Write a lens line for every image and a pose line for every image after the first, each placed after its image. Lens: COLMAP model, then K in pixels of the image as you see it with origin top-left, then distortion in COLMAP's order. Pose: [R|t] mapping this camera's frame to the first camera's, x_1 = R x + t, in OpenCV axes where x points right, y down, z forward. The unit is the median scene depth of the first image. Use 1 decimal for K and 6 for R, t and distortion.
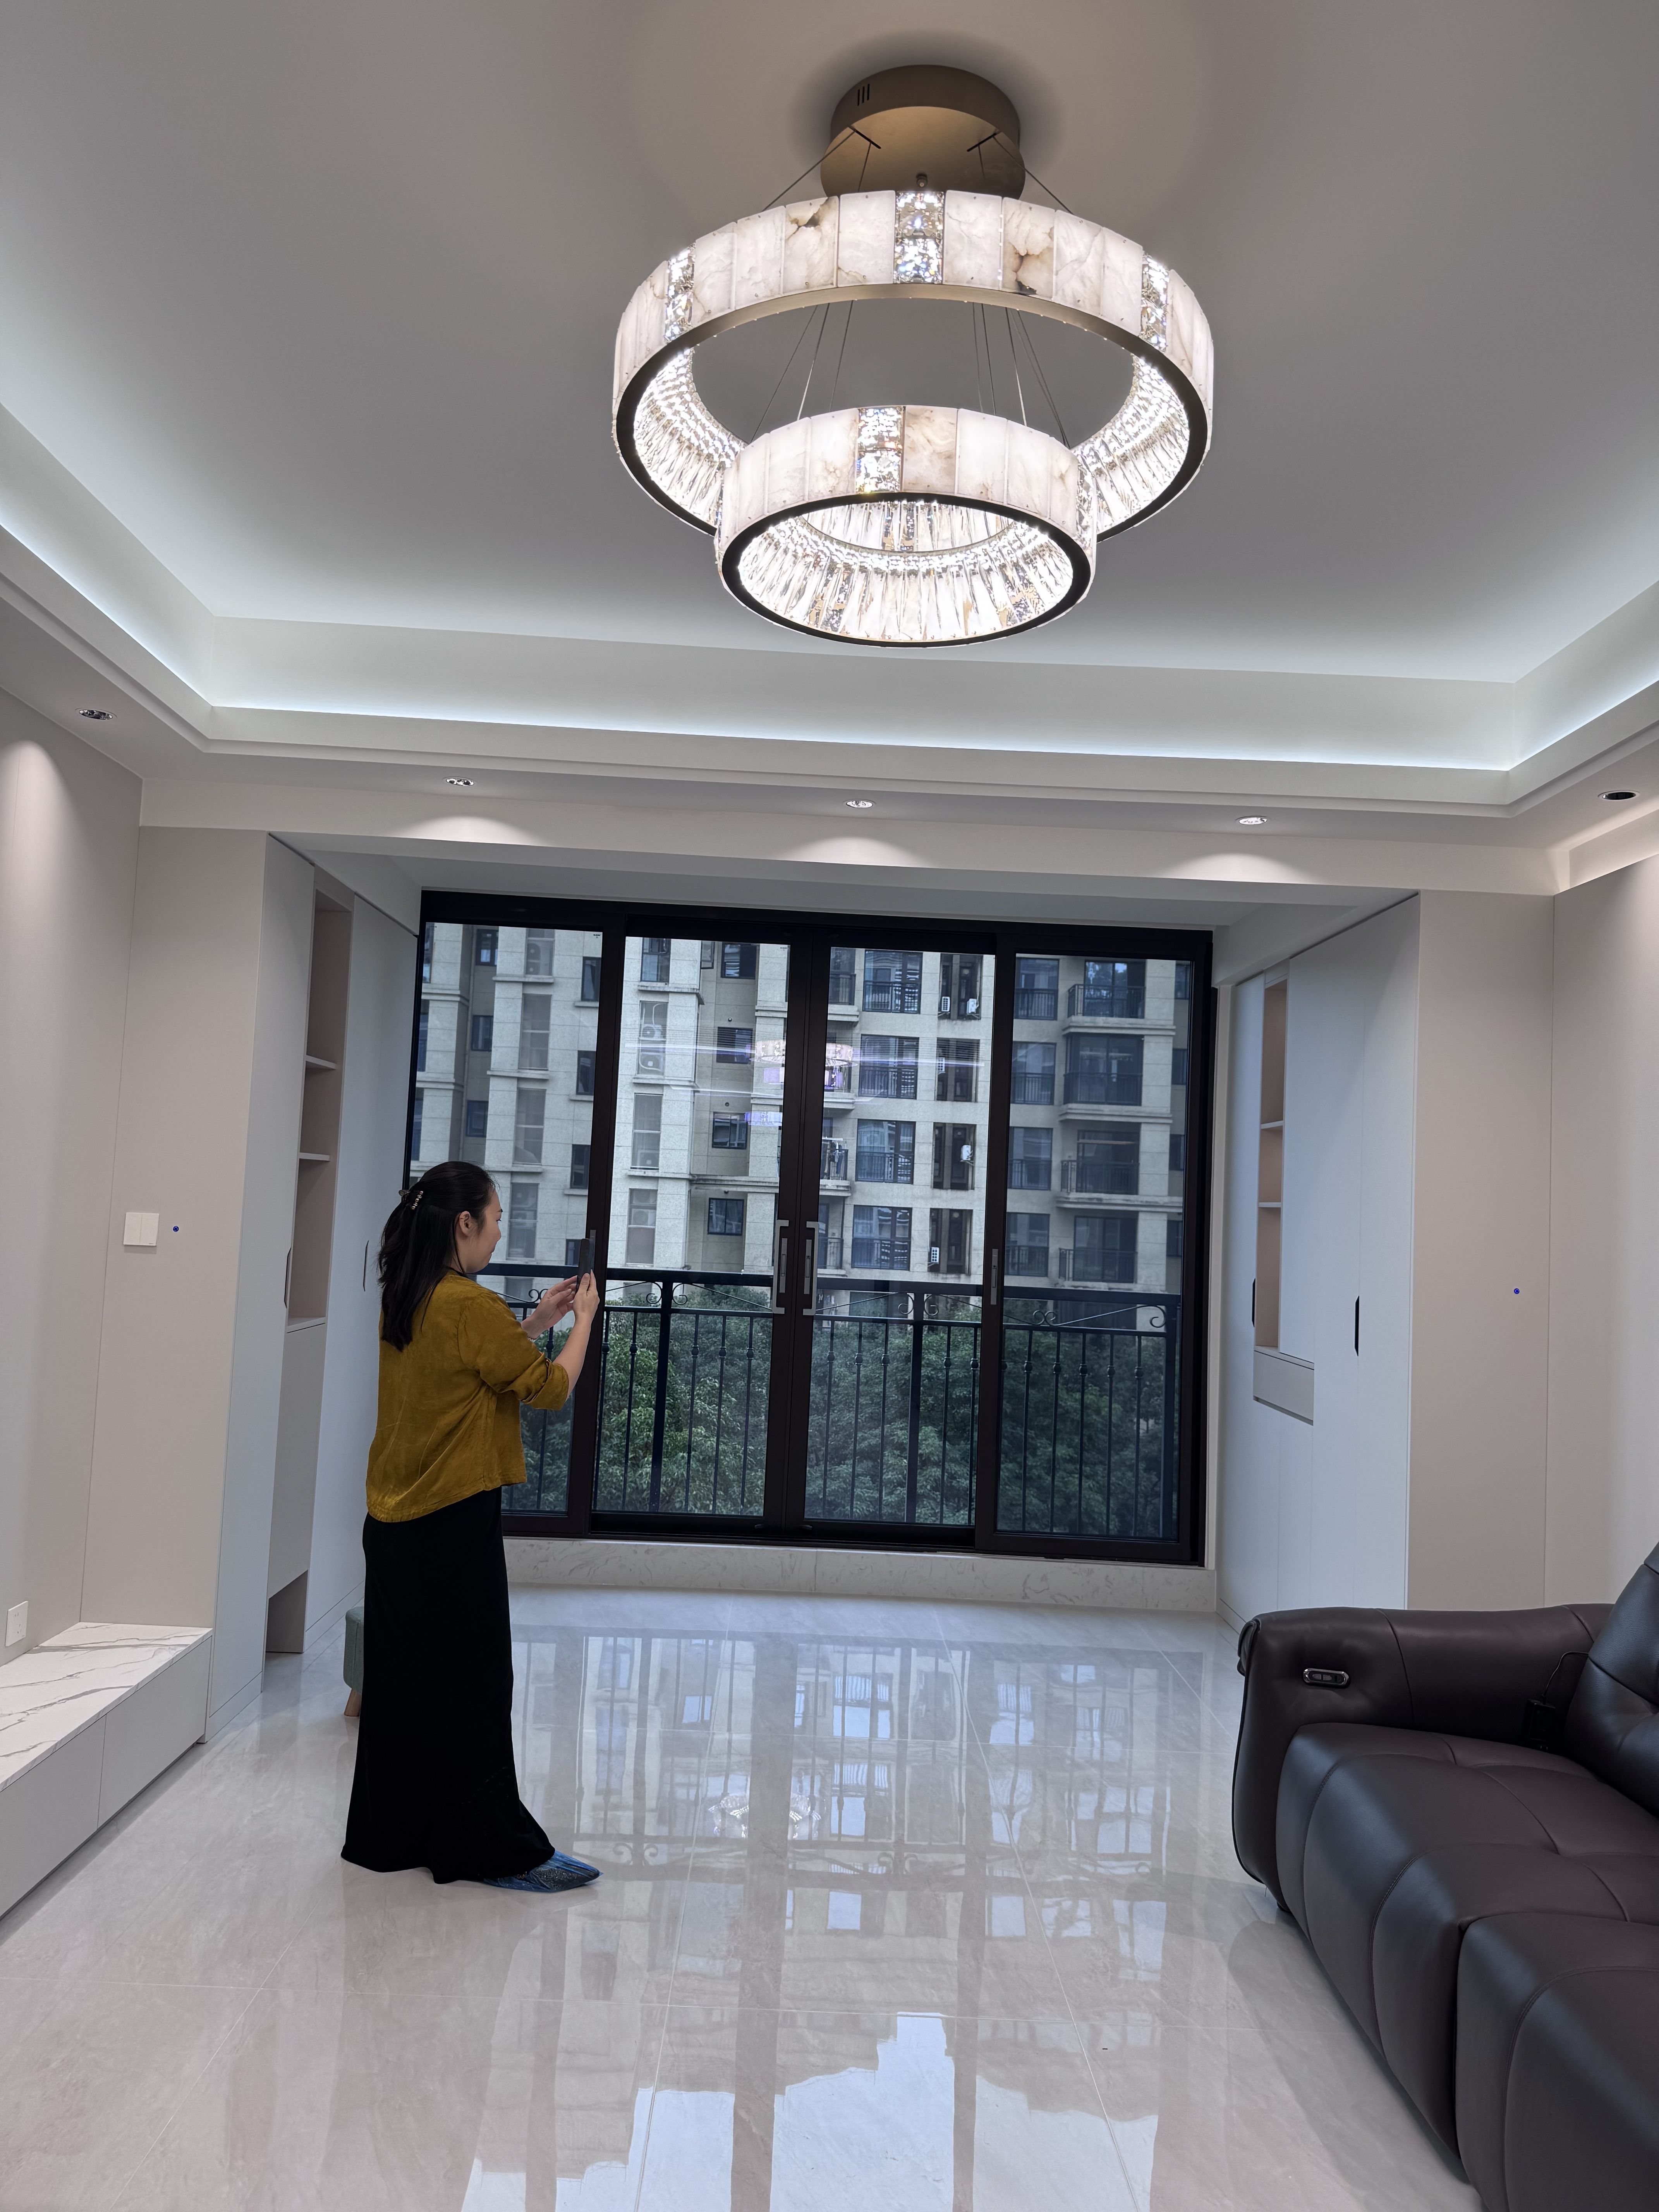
lens RADIAL K [[1544.1, 0, 819.2], [0, 1544.1, 1085.3], [0, 0, 1]] dist [0.084689, -0.136500]
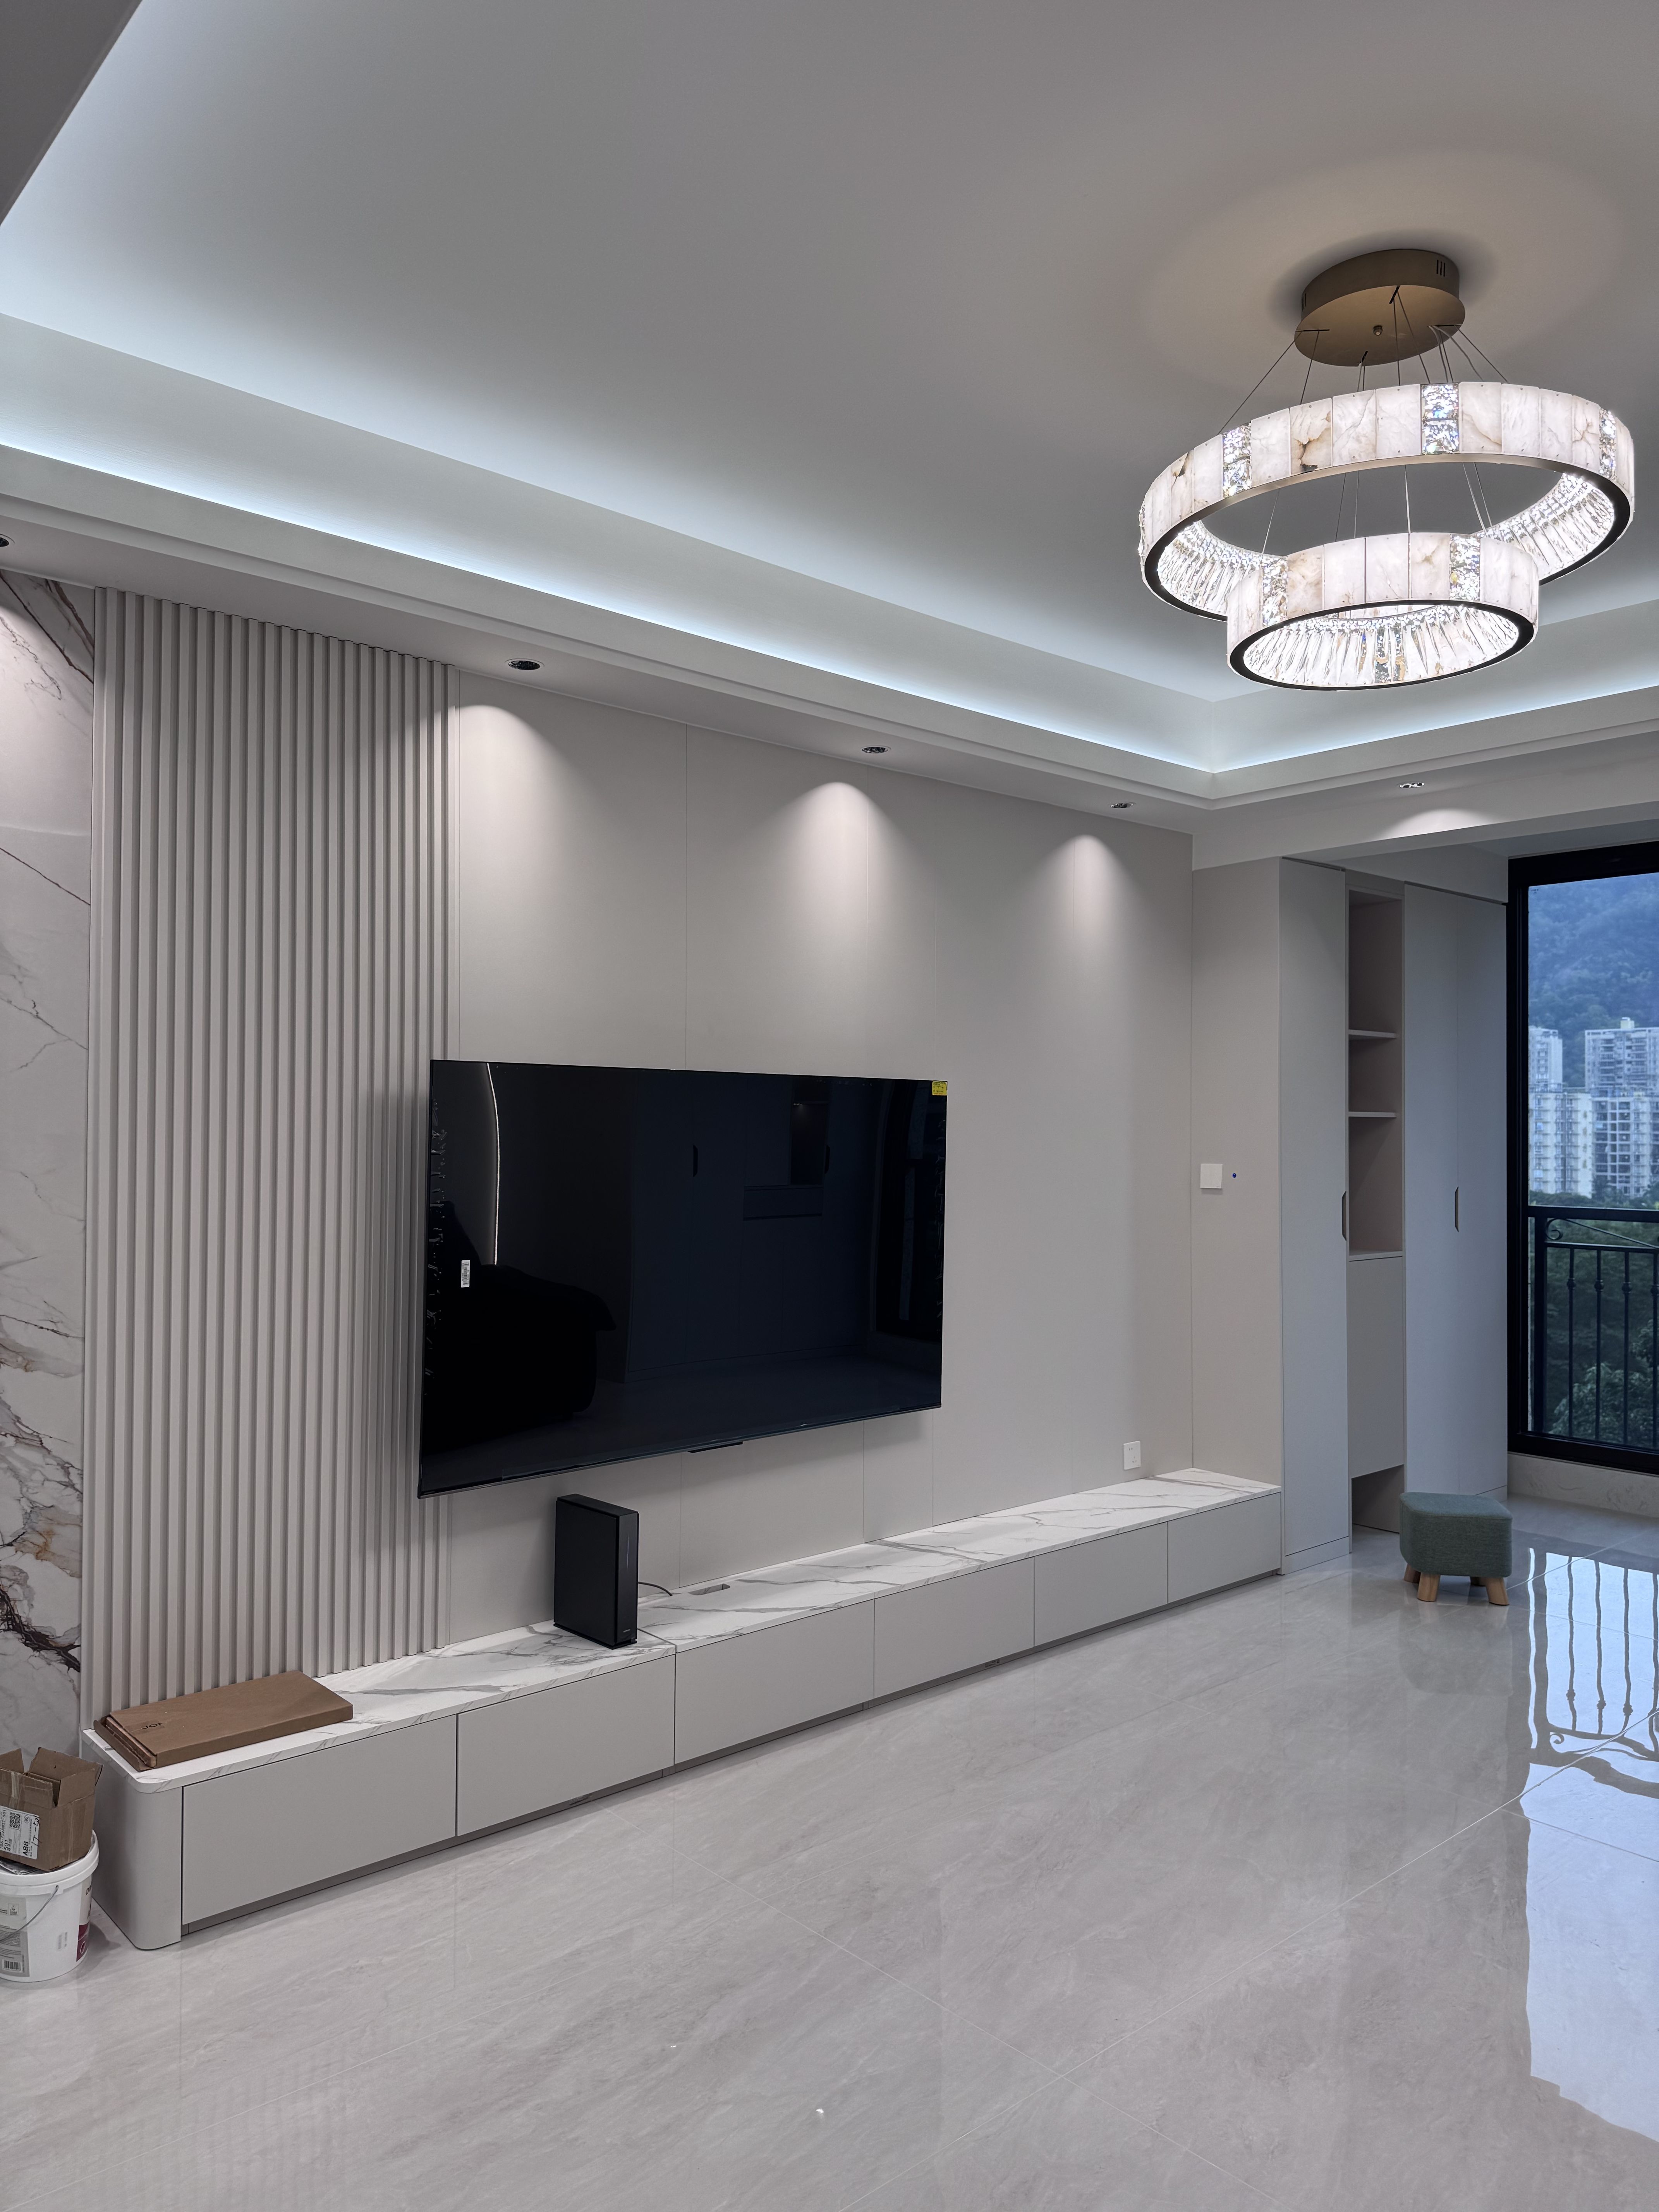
lens RADIAL K [[1550.3, 0, 814.5], [0, 1550.3, 1104.9], [0, 0, 1]] dist [0.089003, -0.133370]
pose [[0.650130, -0.051996, -0.758042, 0.232584], [0.079811, 0.996810, 0.000076, 0.003692], [0.755620, -0.060550, 0.652206, -0.070409]]
